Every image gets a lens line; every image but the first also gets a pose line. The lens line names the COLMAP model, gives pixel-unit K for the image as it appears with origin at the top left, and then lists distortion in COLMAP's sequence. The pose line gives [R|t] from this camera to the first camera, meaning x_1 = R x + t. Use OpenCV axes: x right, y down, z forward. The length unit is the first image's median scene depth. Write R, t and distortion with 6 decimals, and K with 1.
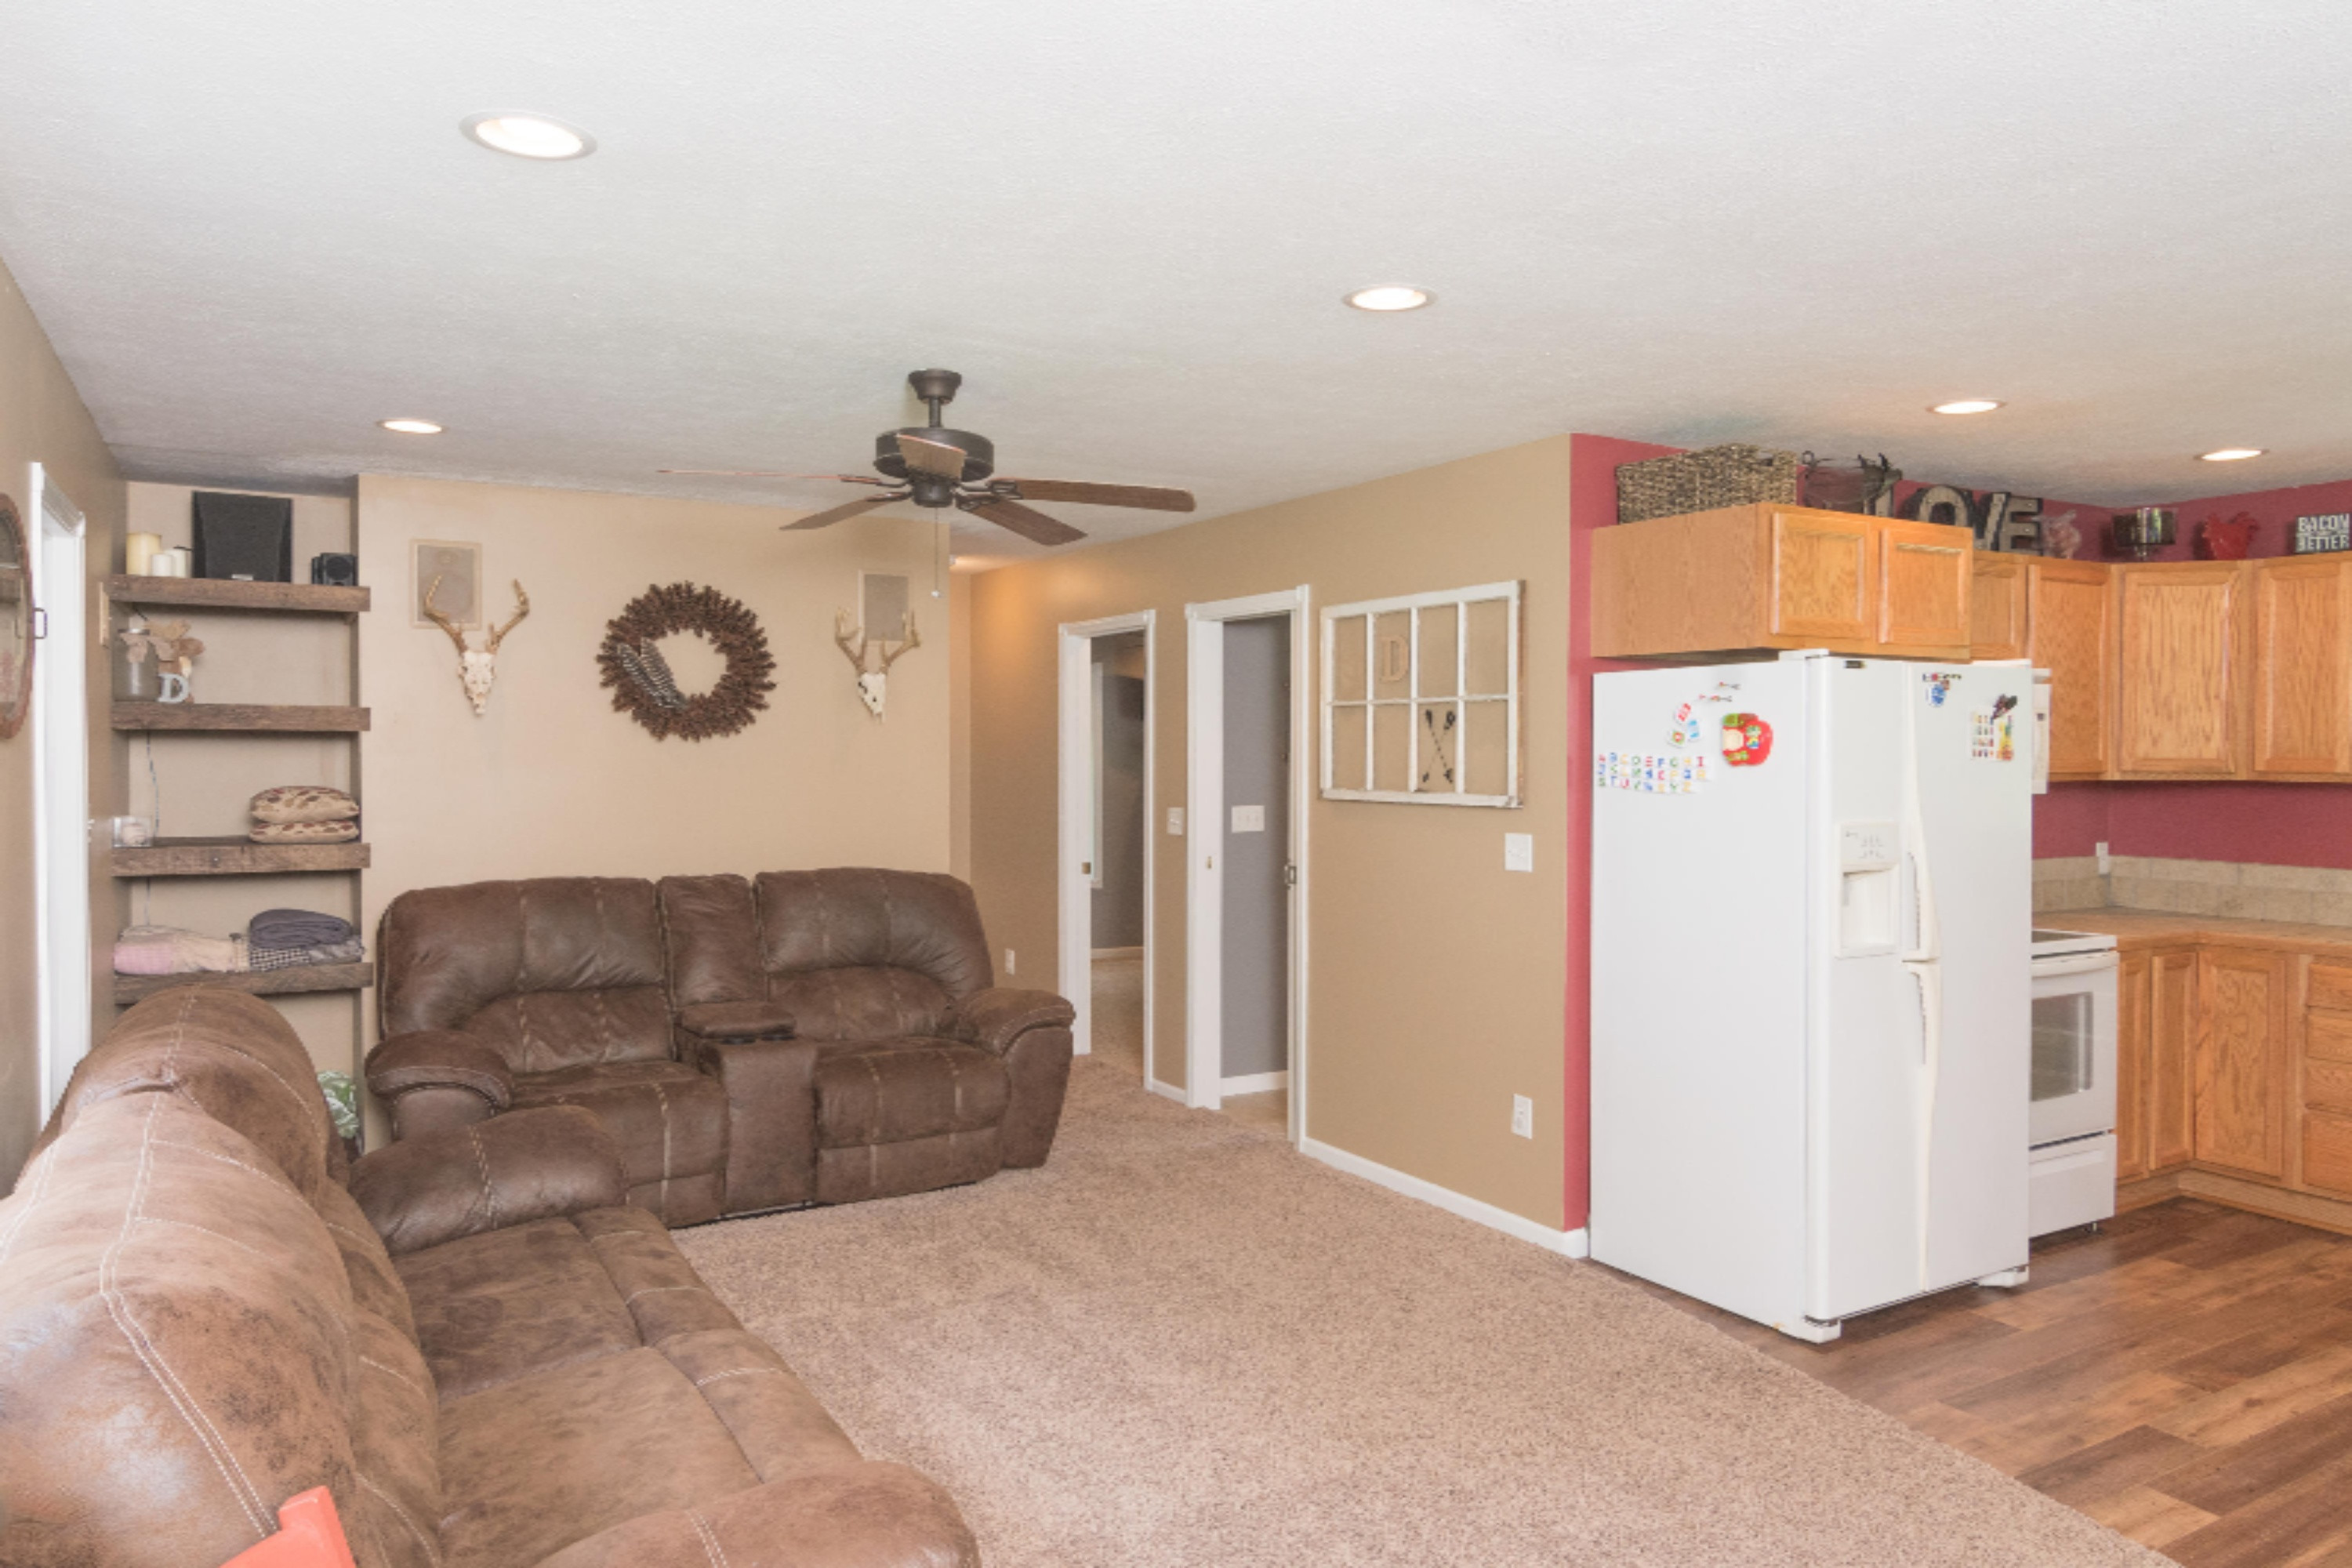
lens RADIAL K [[1530.2, 0, 1176.3], [0, 1530.2, 776.9], [0, 0, 1]] dist [-0.002689, -0.000371]
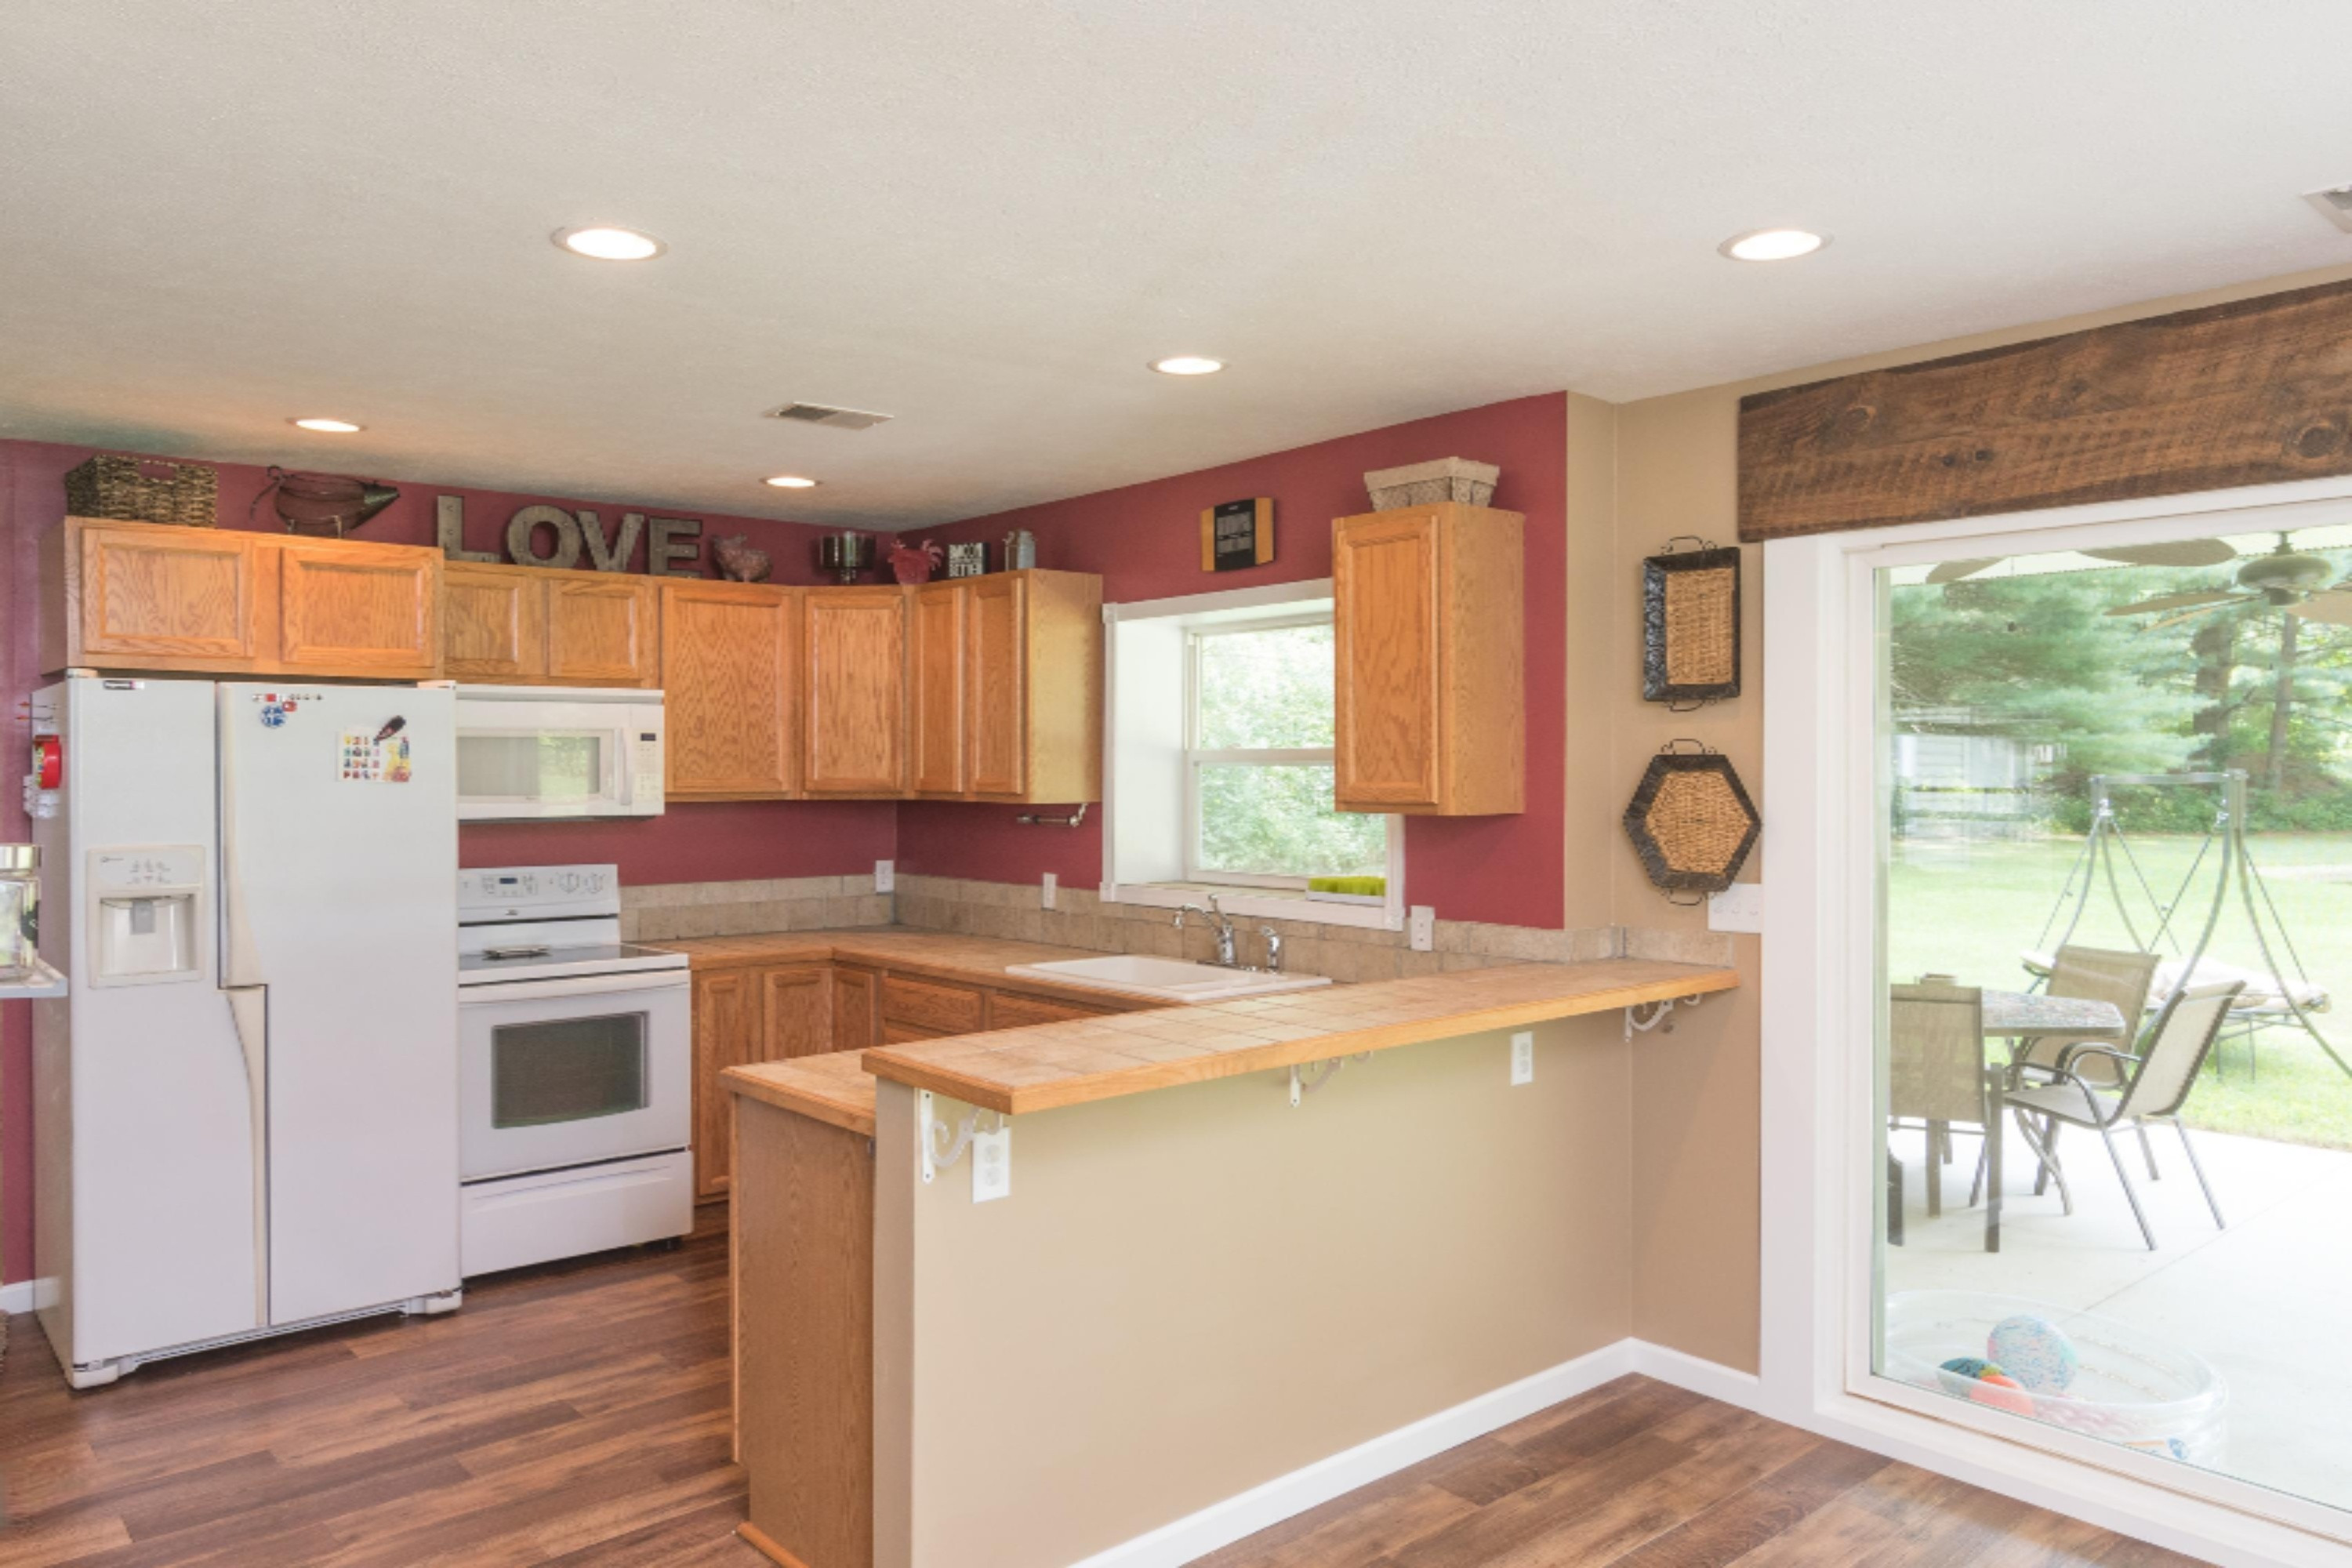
lens RADIAL K [[1603.8, 0, 1175.5], [0, 1603.8, 797.5], [0, 0, 1]] dist [0.001559, 0.005725]
pose [[0.982960, -0.004541, 0.183763, 0.798512], [0.004044, 0.999987, 0.003077, -0.002212], [-0.183775, -0.002281, 0.982966, -0.108608]]
